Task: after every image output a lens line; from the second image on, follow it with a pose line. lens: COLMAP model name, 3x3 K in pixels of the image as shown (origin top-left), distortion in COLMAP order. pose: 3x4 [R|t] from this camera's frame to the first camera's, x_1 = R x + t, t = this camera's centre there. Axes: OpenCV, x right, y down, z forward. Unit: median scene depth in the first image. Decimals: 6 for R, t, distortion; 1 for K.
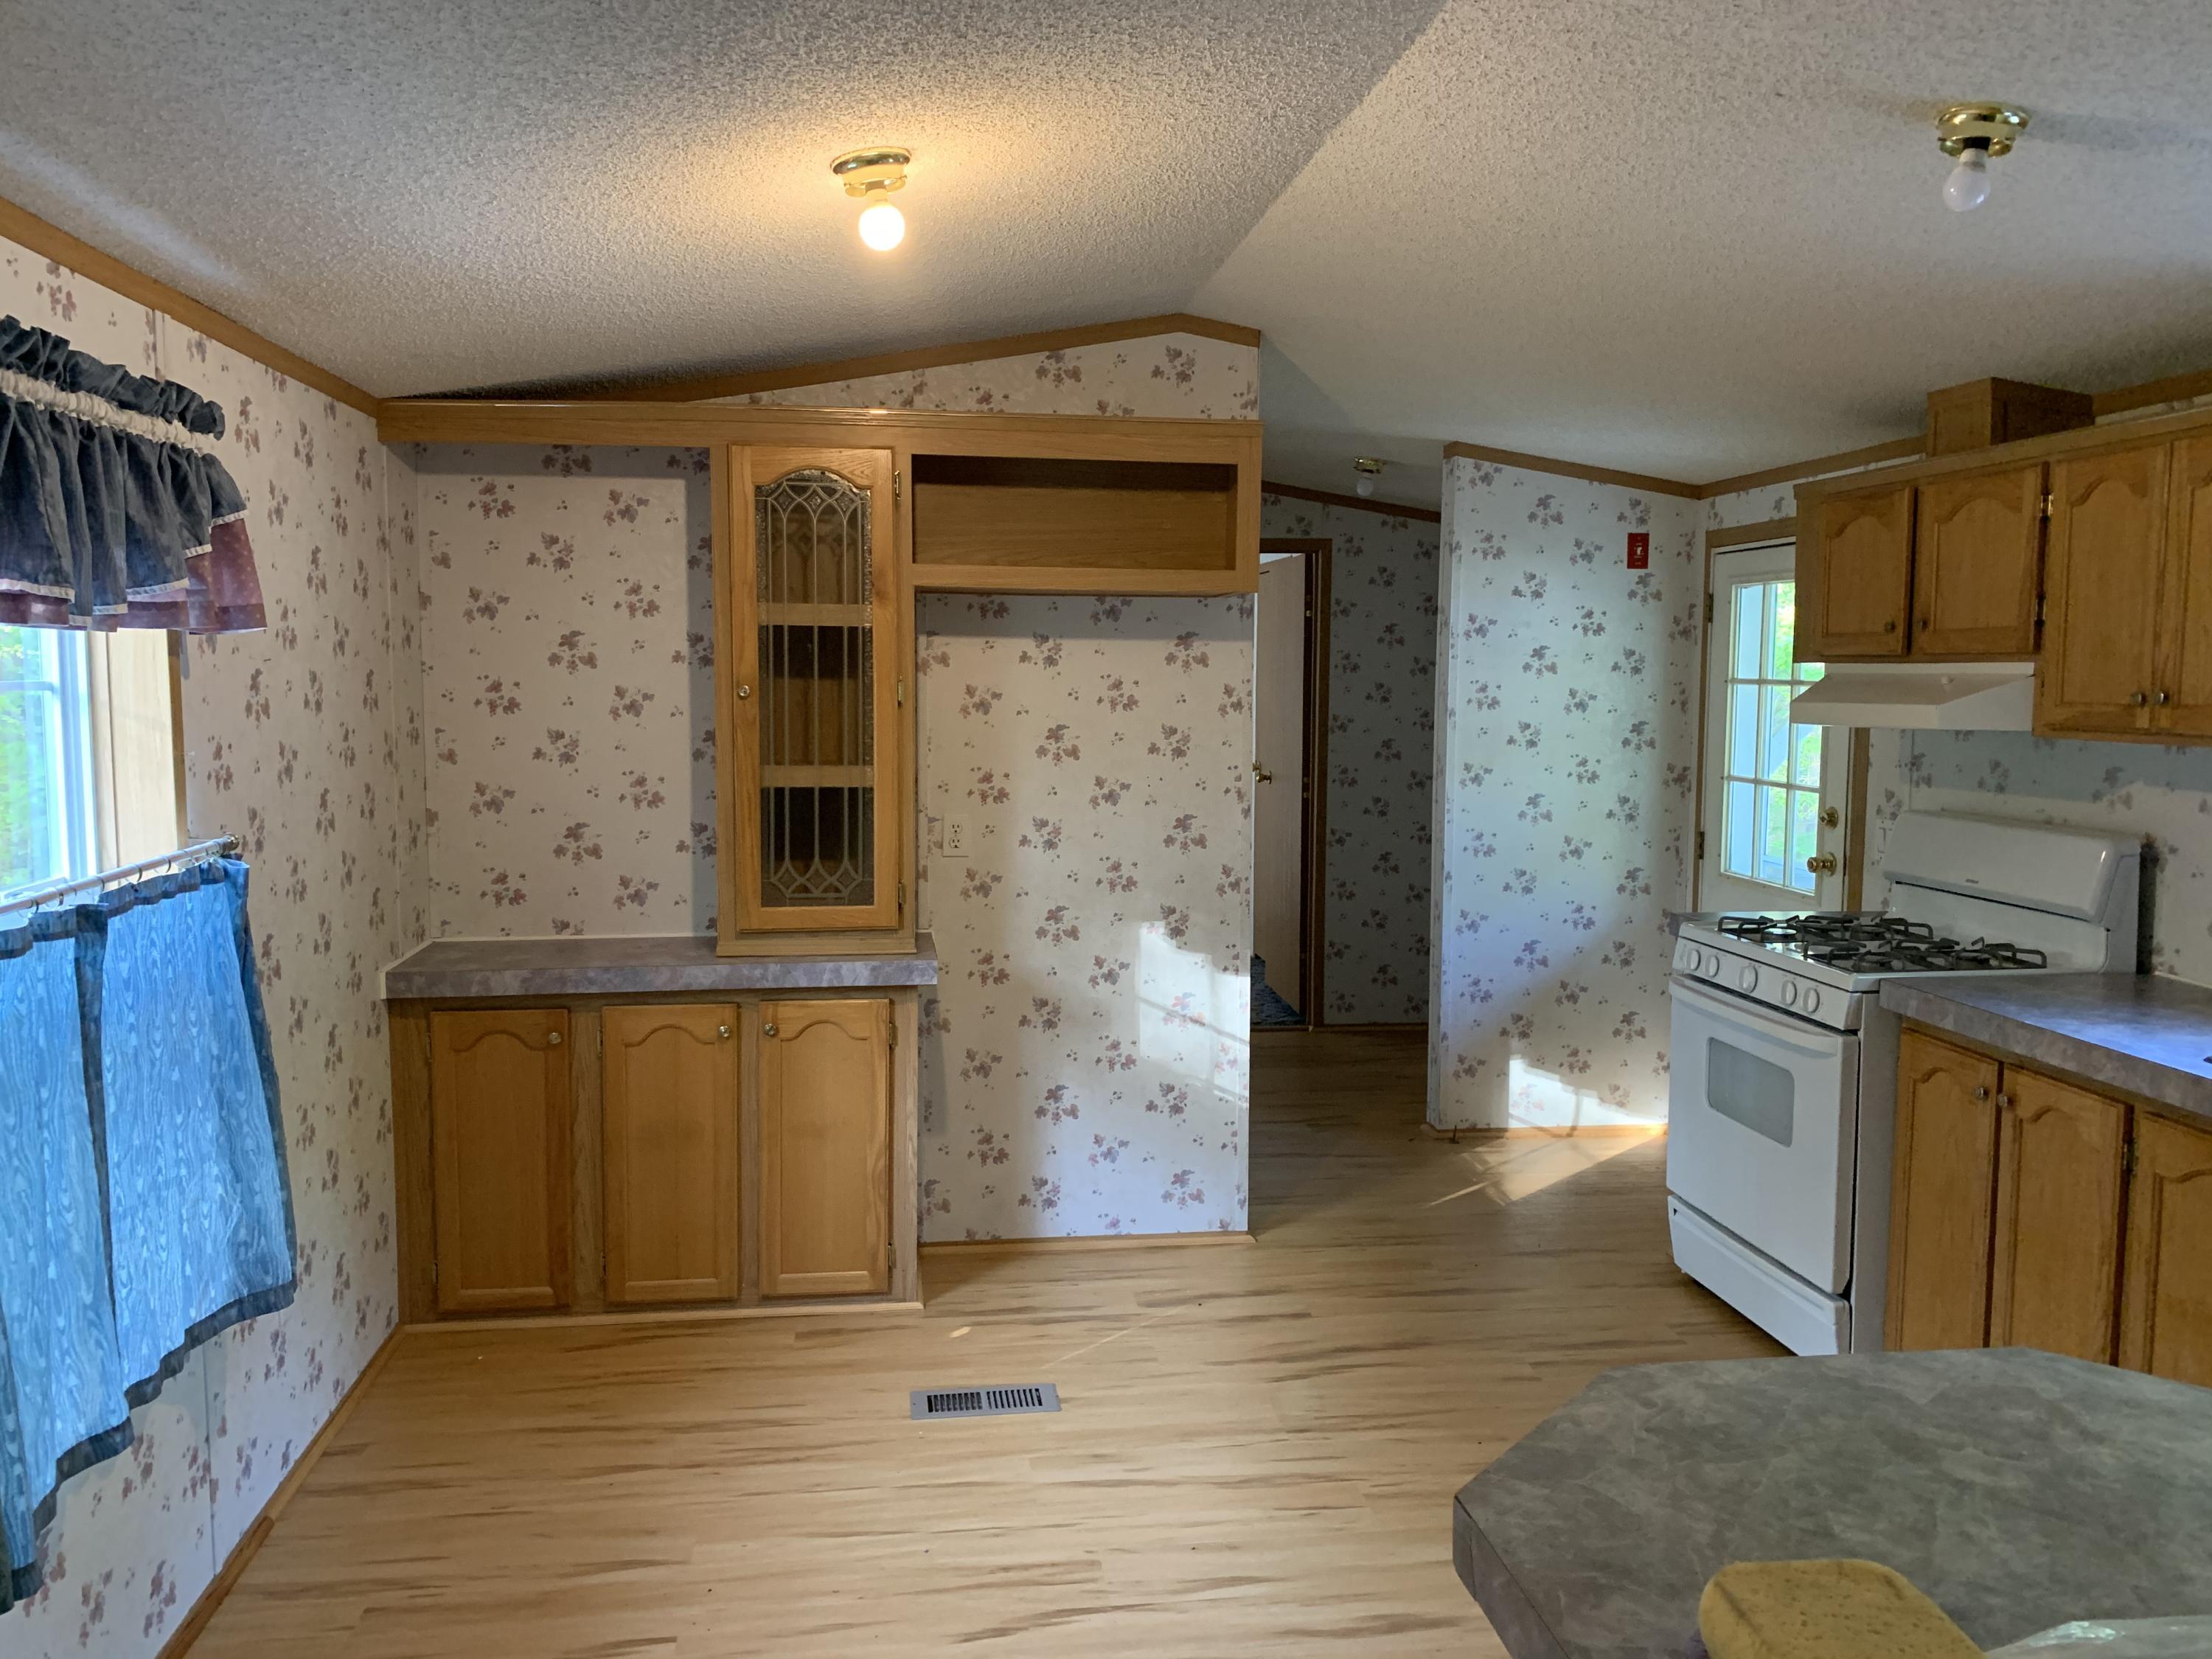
lens RADIAL K [[1685.8, 0, 1085.4], [0, 1685.8, 814.1], [0, 0, 1]] dist [0.055476, -0.074711]
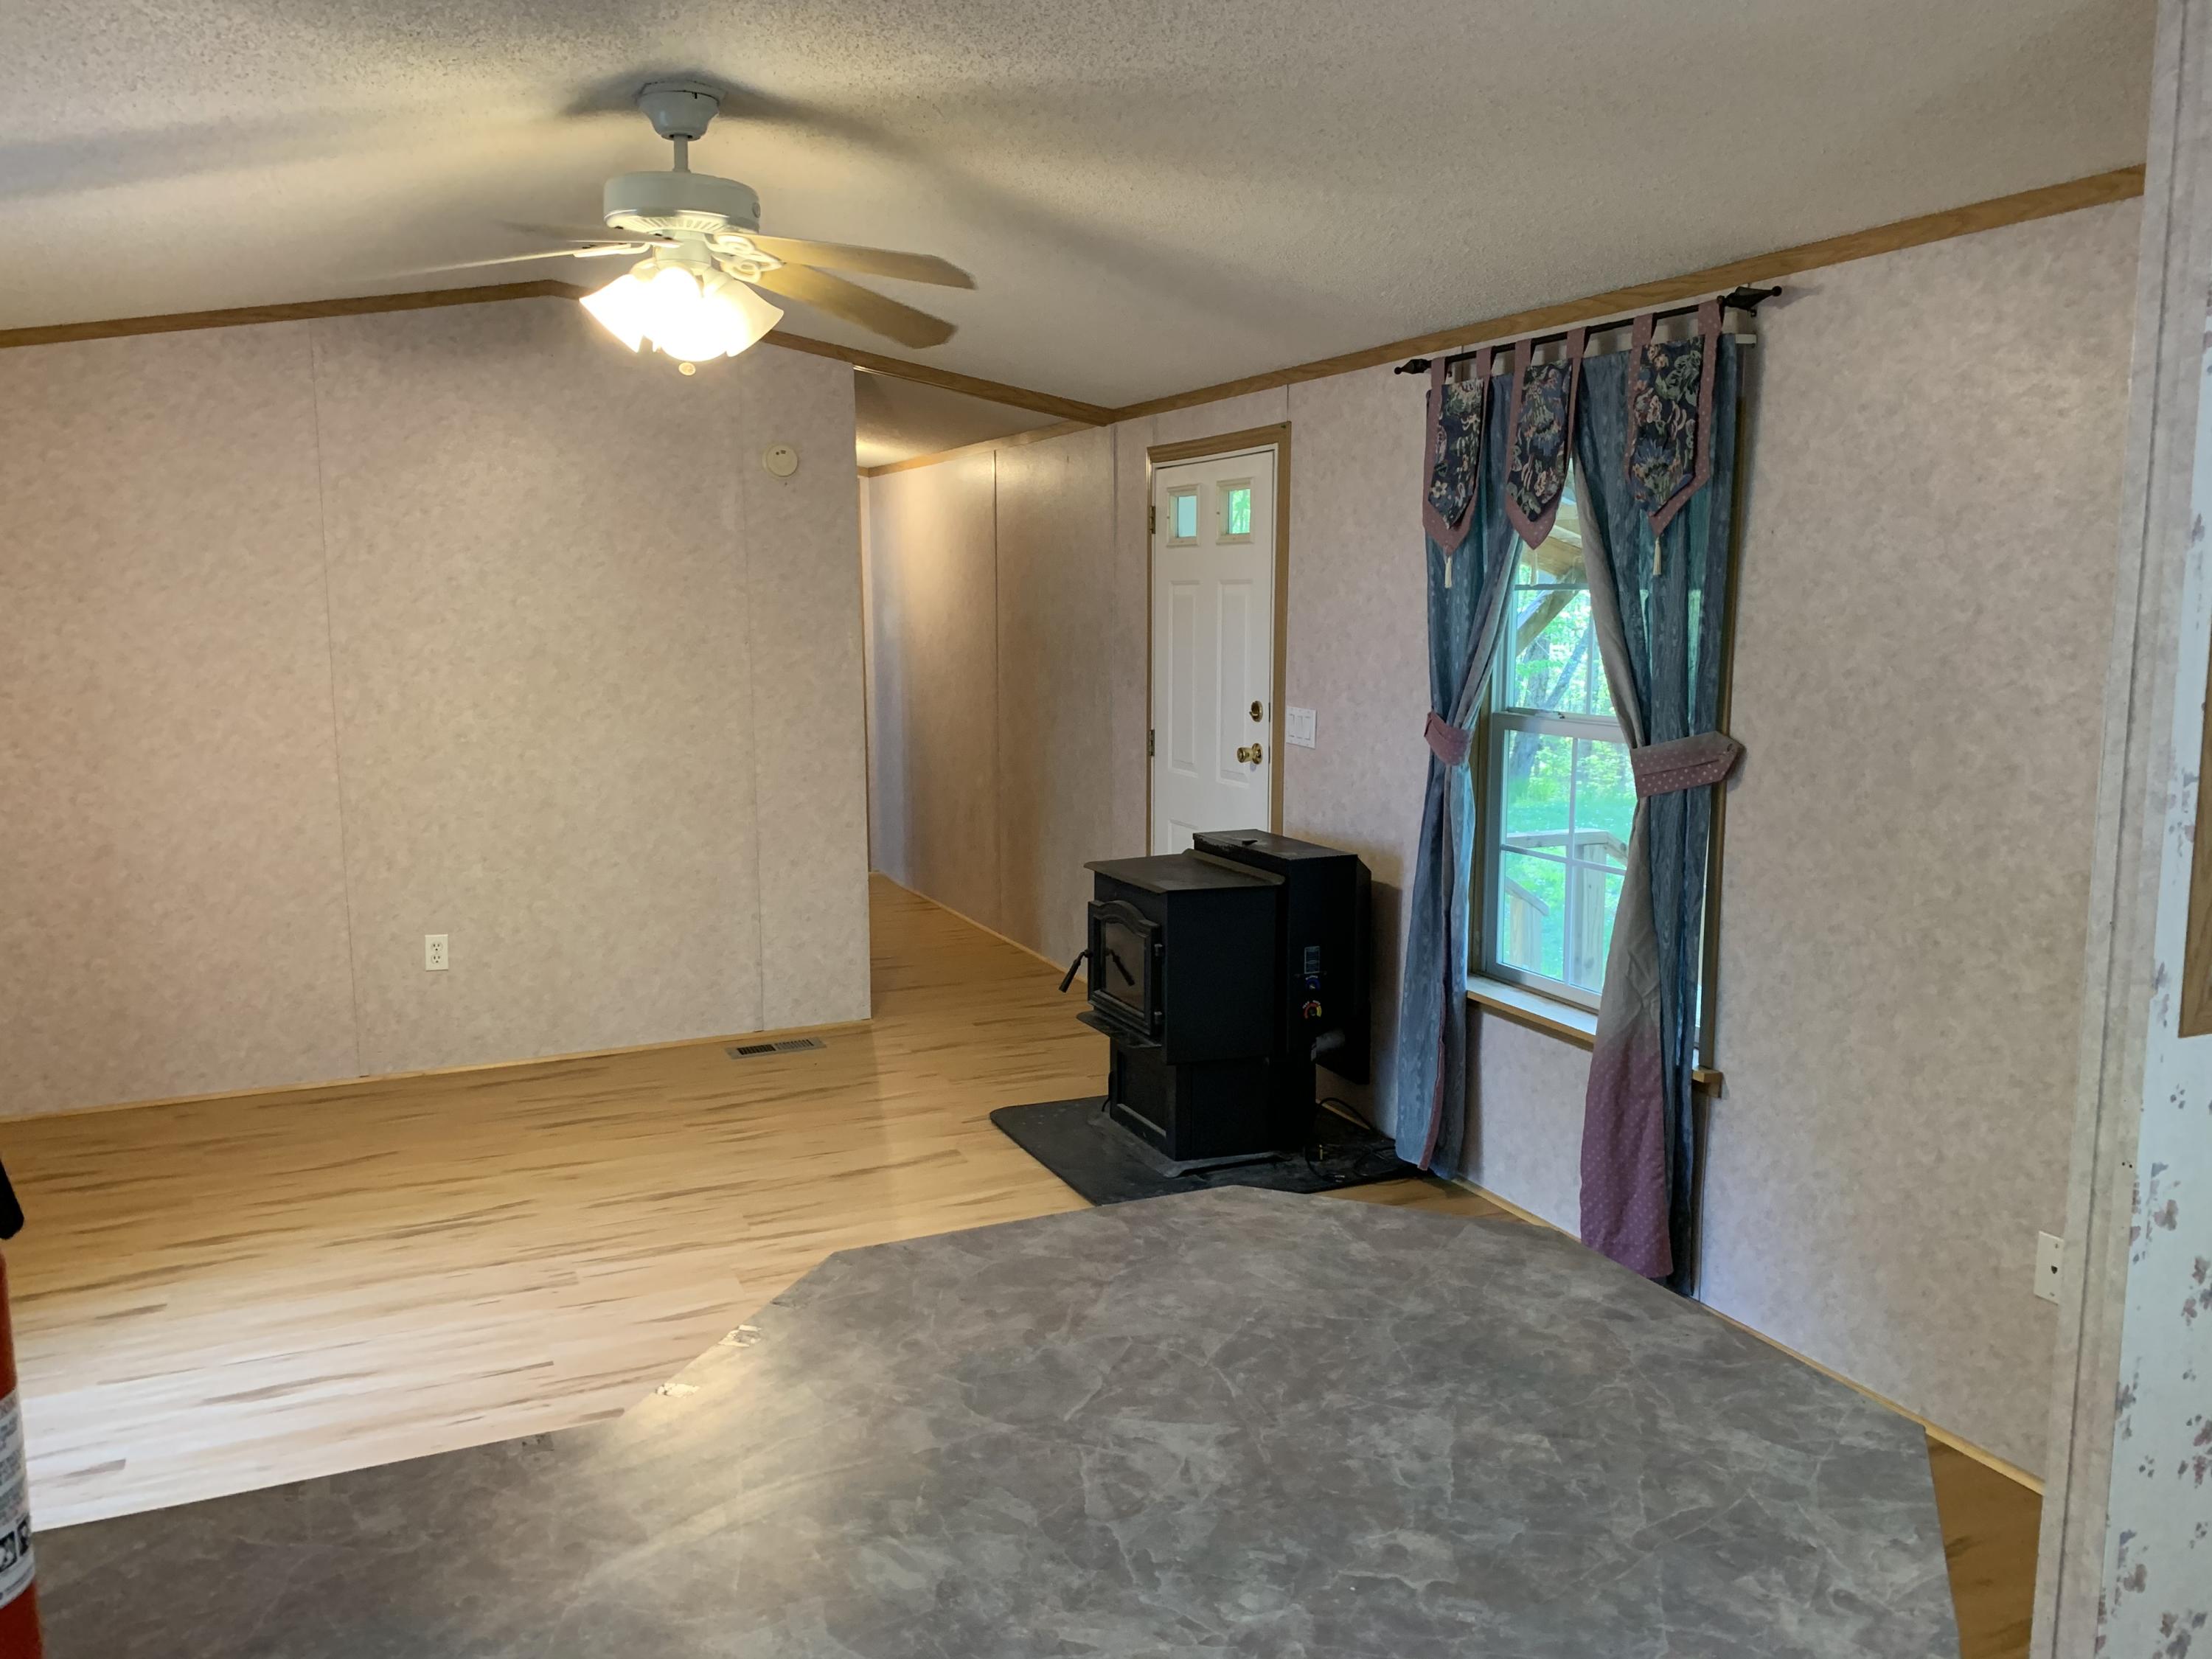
lens RADIAL K [[1685.8, 0, 1101.9], [0, 1685.8, 812.8], [0, 0, 1]] dist [0.055476, -0.074711]
pose [[-0.955710, 0.037382, -0.291927, 0.280789], [-0.025859, 0.977399, 0.209815, -0.033519], [0.293173, 0.208072, -0.933143, 0.518745]]
